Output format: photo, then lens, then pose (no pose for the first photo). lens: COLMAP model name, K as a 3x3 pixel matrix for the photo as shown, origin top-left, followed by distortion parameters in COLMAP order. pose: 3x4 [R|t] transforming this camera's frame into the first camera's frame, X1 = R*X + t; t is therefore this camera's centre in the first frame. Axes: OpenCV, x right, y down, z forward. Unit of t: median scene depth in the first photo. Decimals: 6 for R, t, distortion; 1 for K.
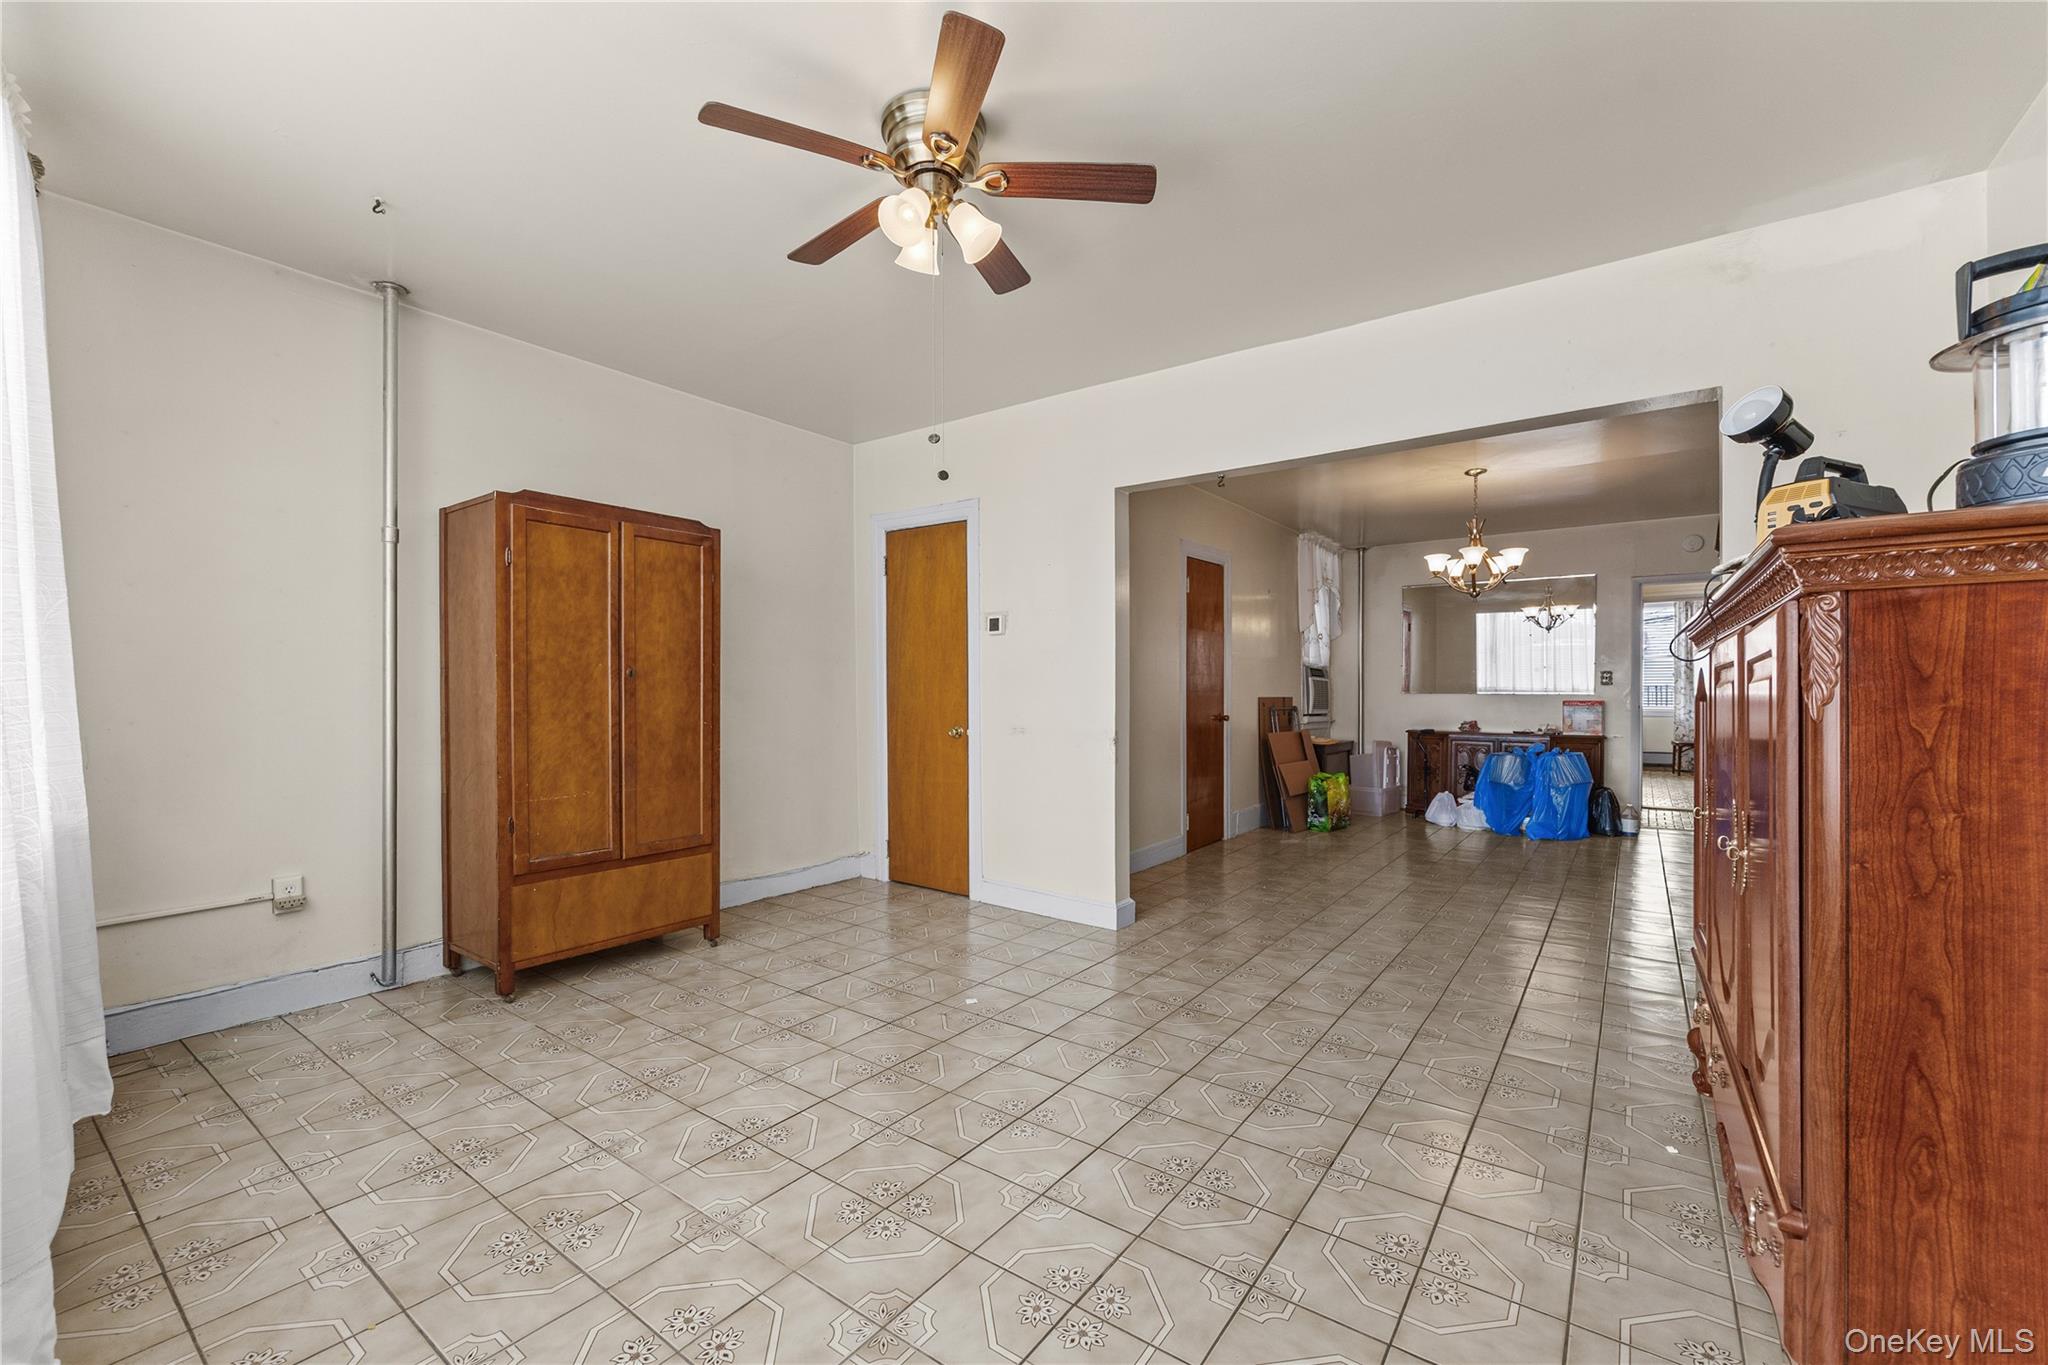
lens RADIAL K [[804.3, 0, 1024.5], [0, 804.3, 691.0], [0, 0, 1]] dist [0.001072, 0.000007]
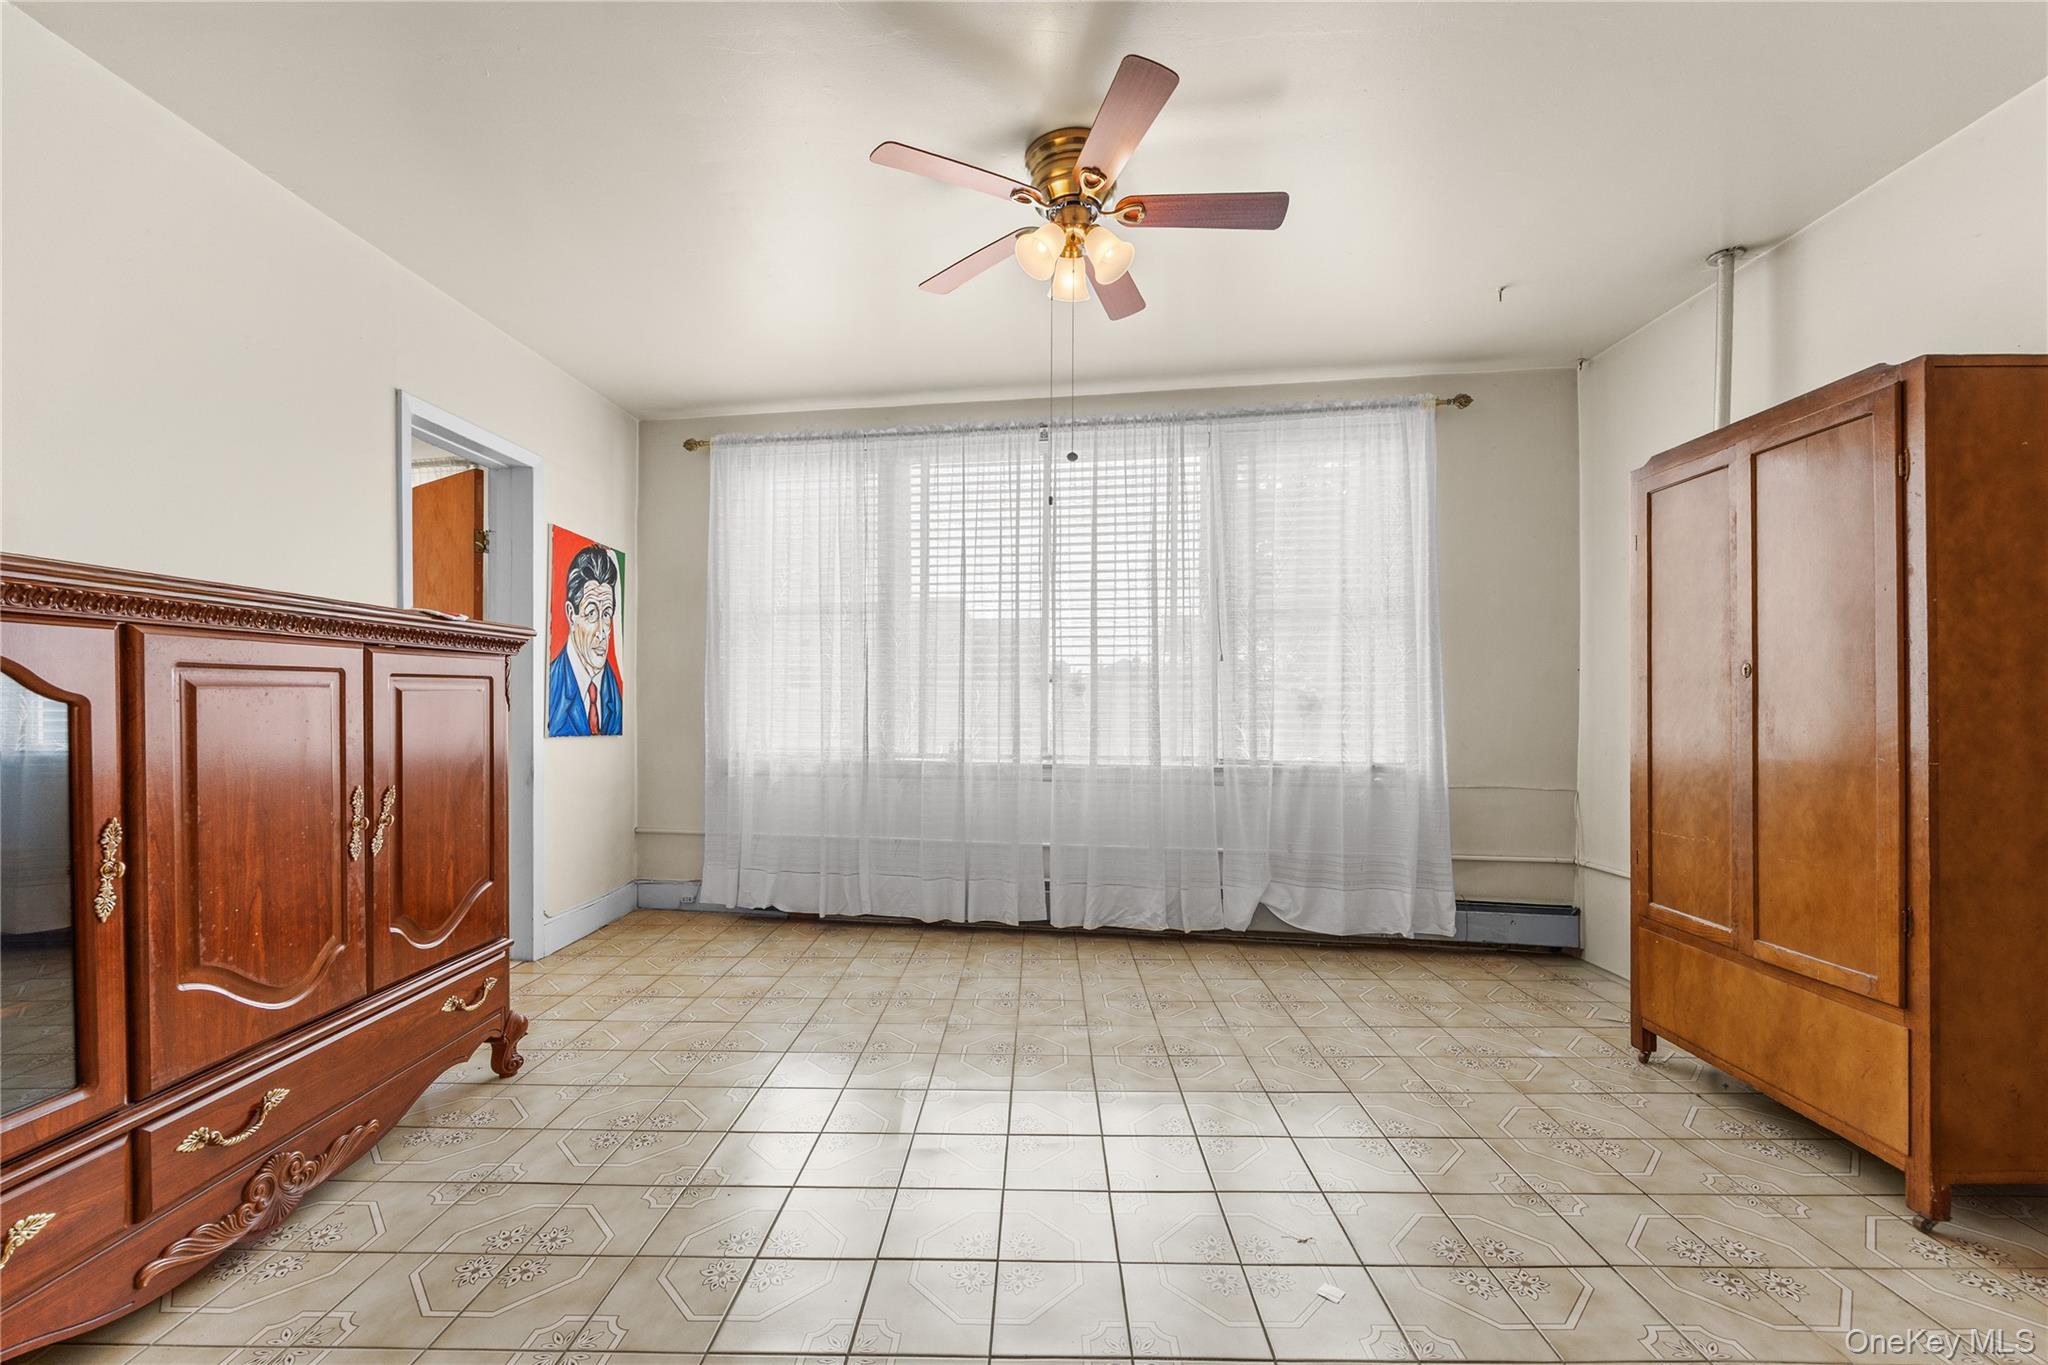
lens RADIAL K [[804.3, 0, 1023.8], [0, 804.3, 701.1], [0, 0, 1]] dist [0.001072, 0.000007]
pose [[-0.810797, -0.001674, -0.585325, 0.679543], [0.001506, 0.999987, -0.004945, 0.010521], [0.585326, -0.004891, -0.810783, 2.238882]]
